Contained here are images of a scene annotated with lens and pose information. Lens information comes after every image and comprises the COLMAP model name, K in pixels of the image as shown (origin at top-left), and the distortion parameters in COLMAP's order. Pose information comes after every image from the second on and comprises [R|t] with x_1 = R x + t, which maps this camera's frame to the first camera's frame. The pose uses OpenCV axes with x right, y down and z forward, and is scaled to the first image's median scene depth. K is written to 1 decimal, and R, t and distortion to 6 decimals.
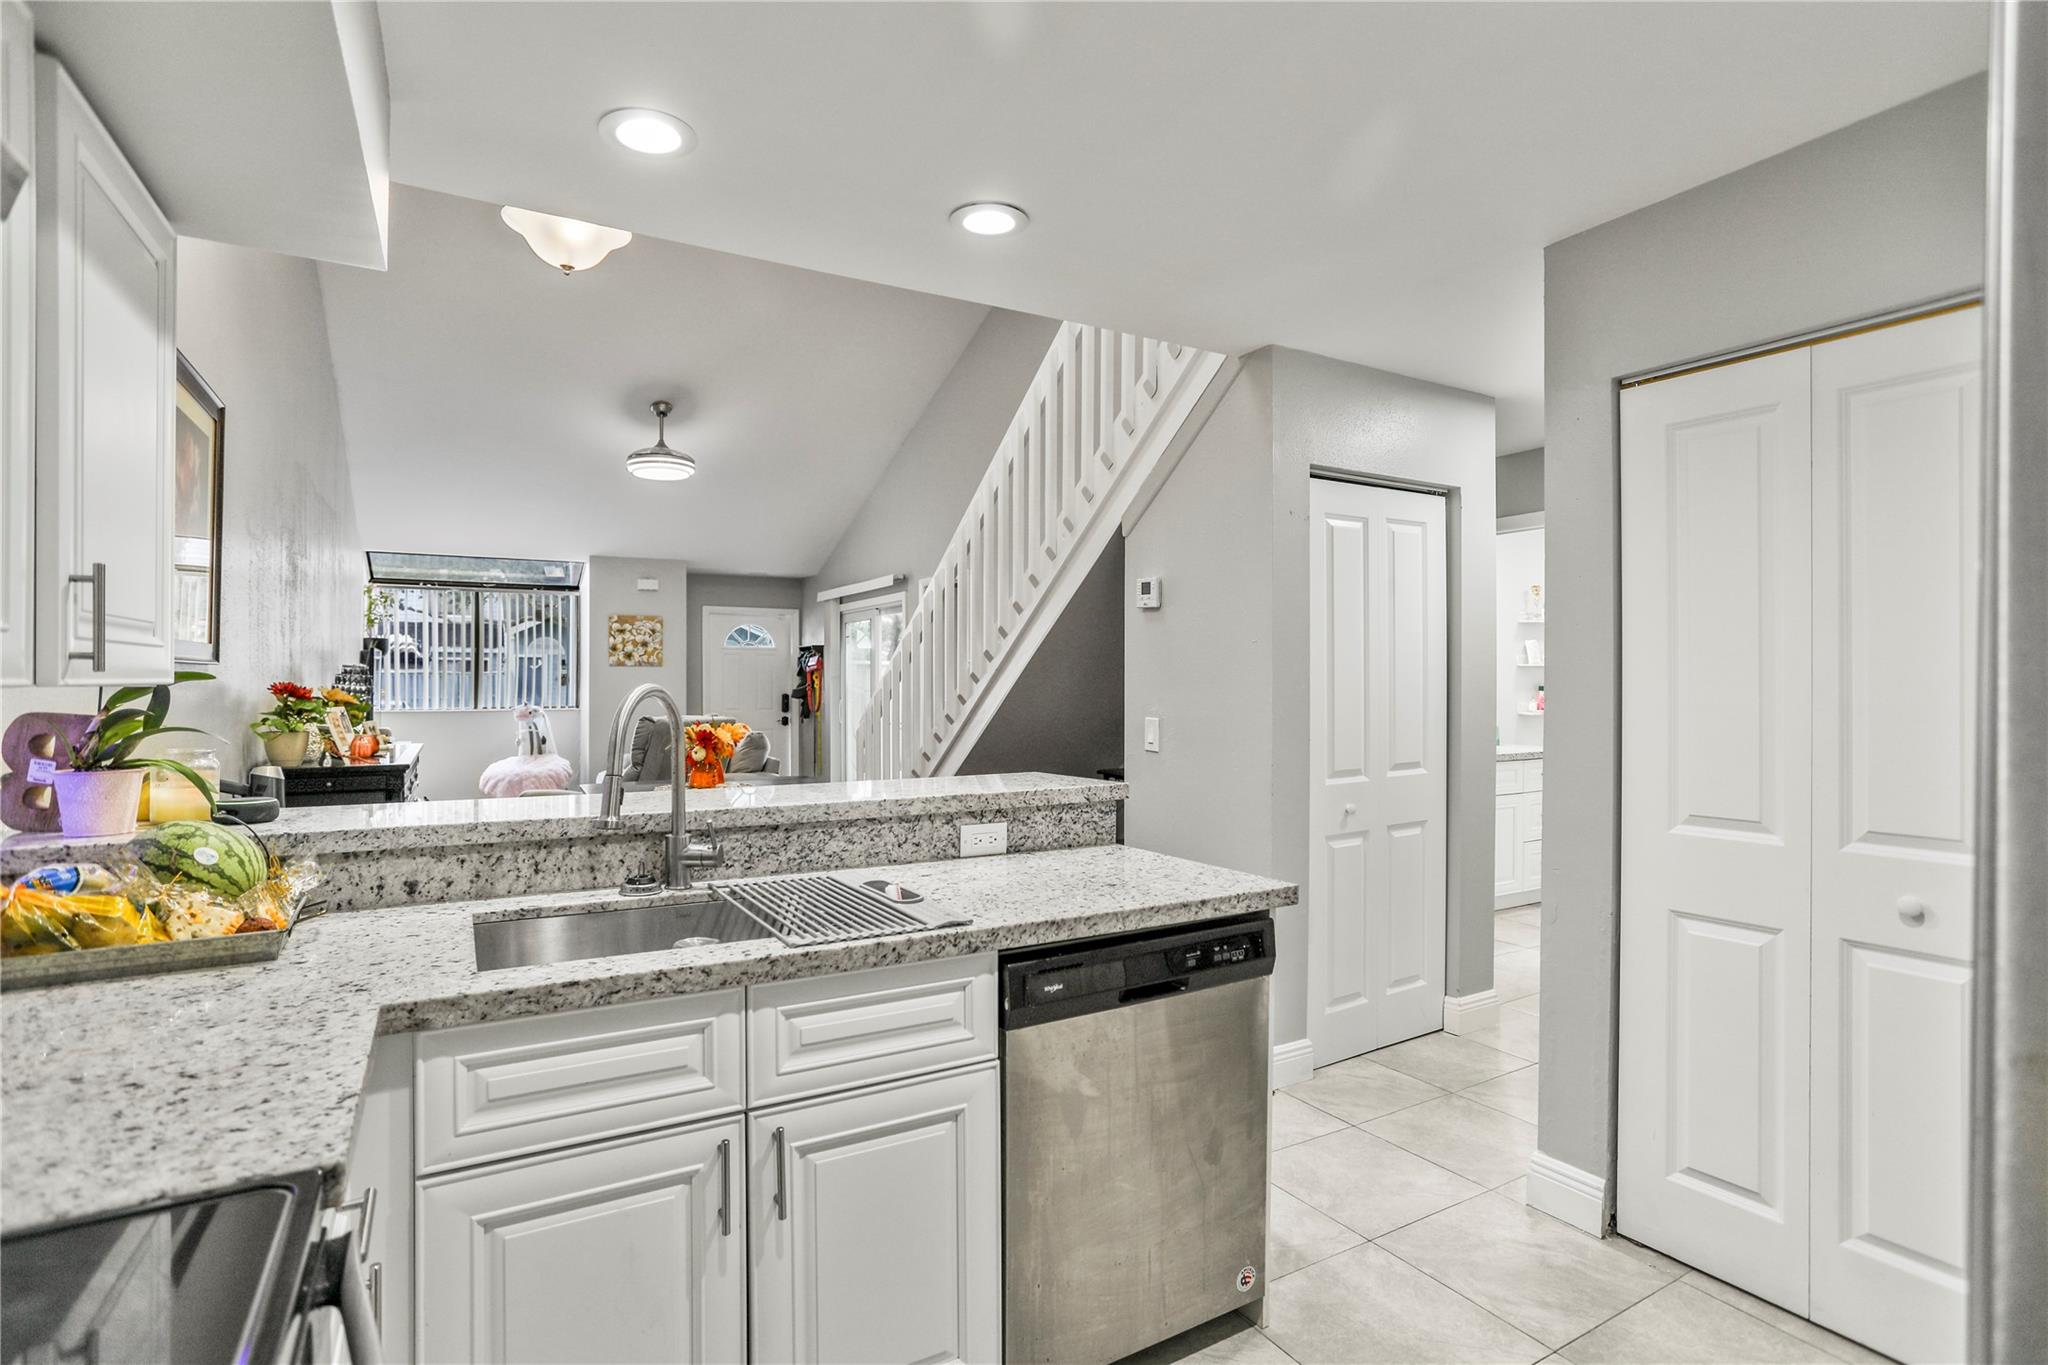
lens RADIAL K [[999.1, 0, 1034.4], [0, 999.1, 671.8], [0, 0, 1]] dist [-0.046924, 0.024840]
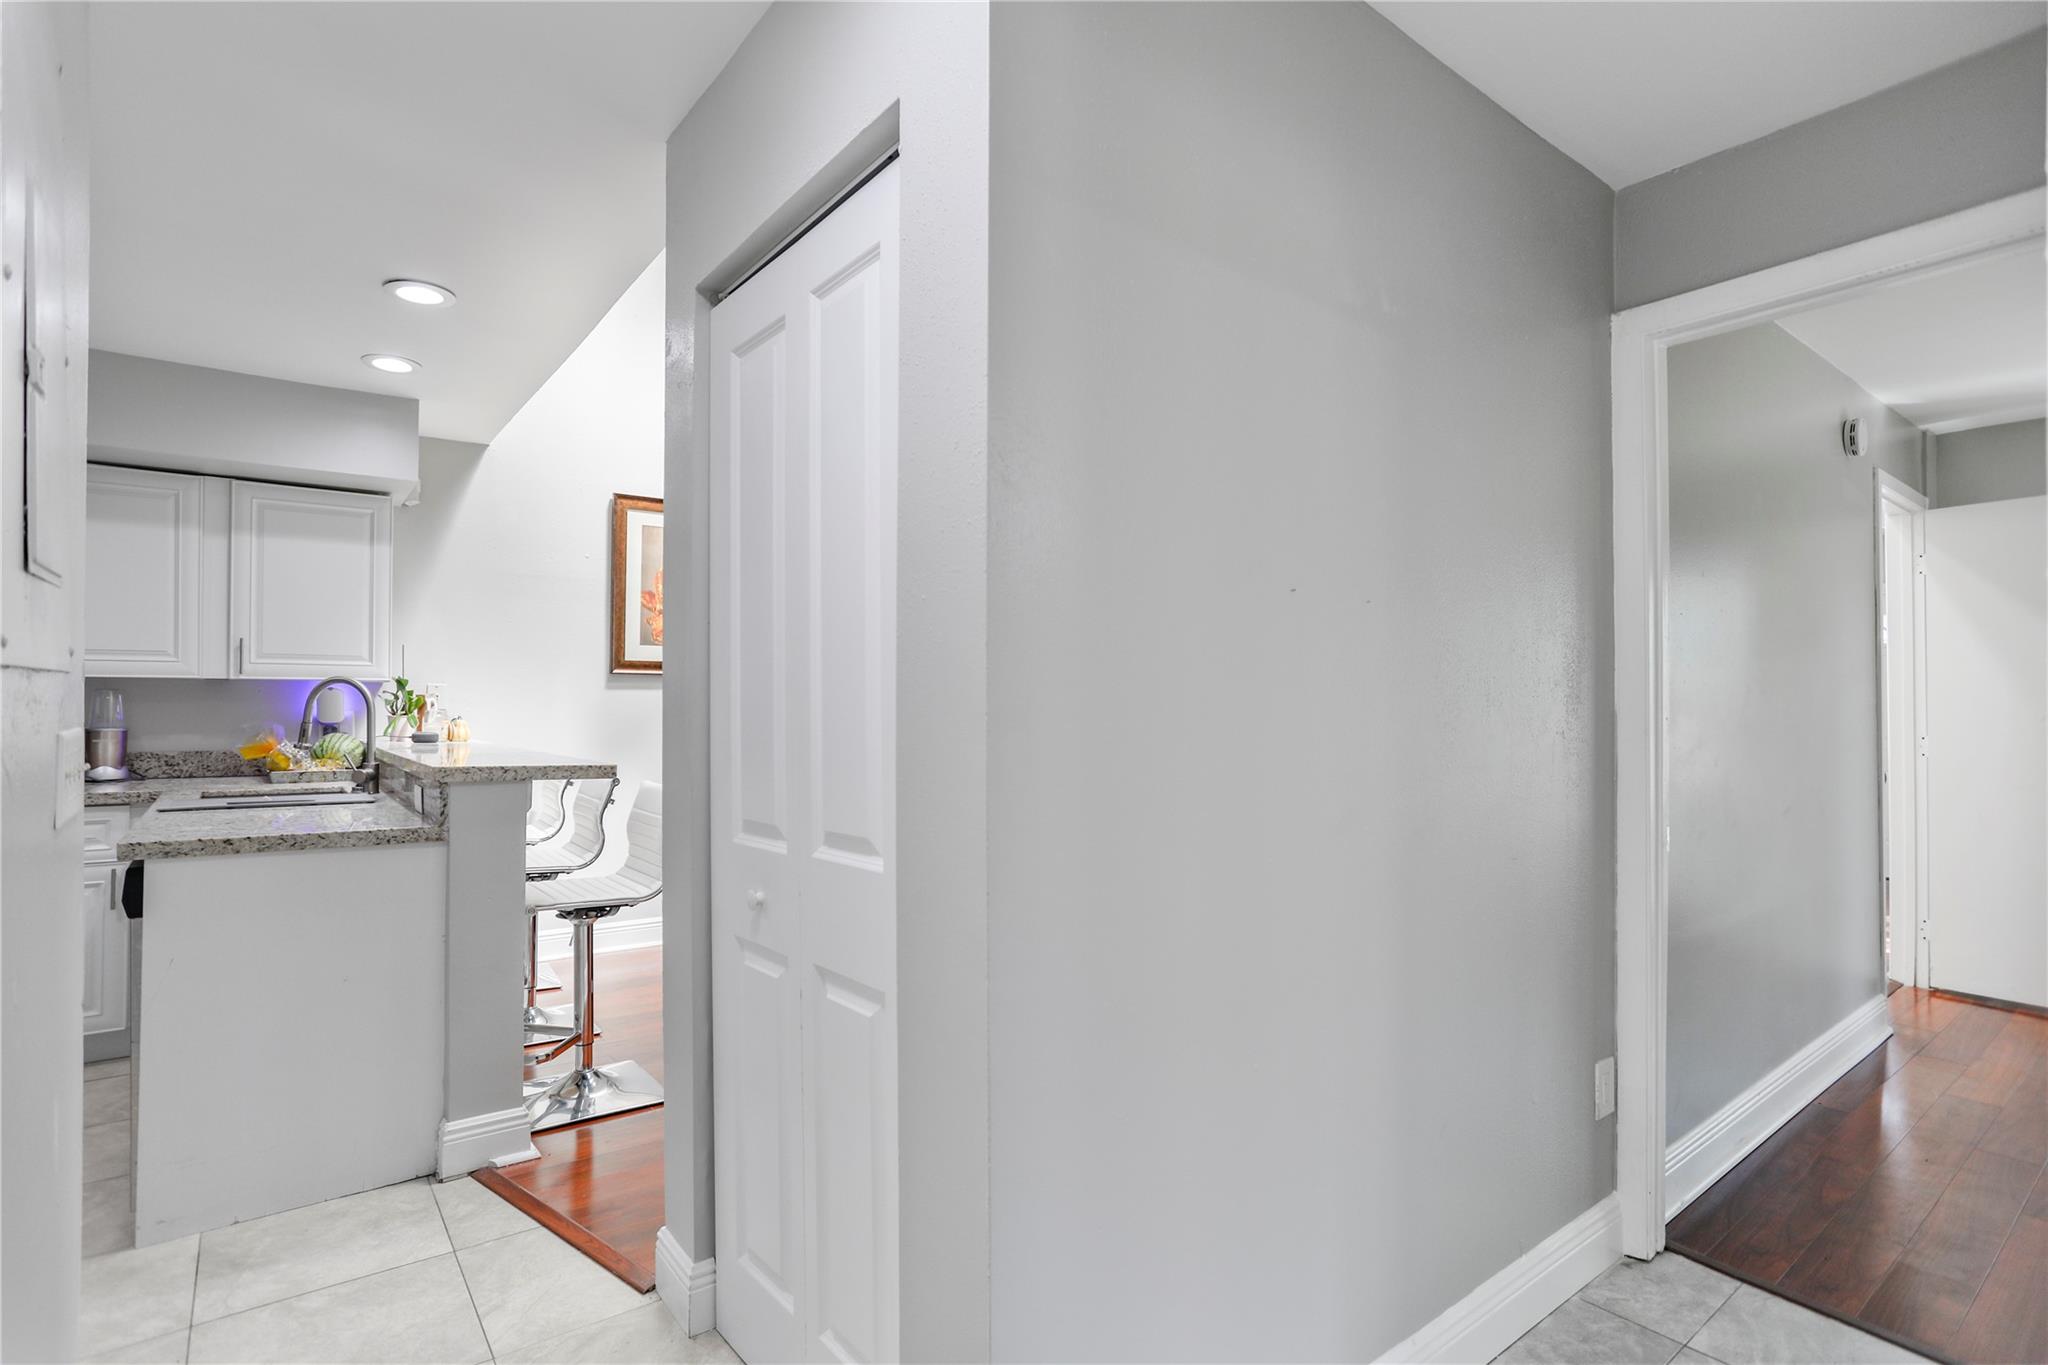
lens RADIAL K [[999.1, 0, 1019.5], [0, 999.1, 696.2], [0, 0, 1]] dist [-0.046924, 0.024840]
pose [[0.139460, -0.006723, -0.990205, 0.775286], [0.004954, 0.999969, -0.006091, 0.032441], [0.990215, -0.004056, 0.139489, 0.970644]]
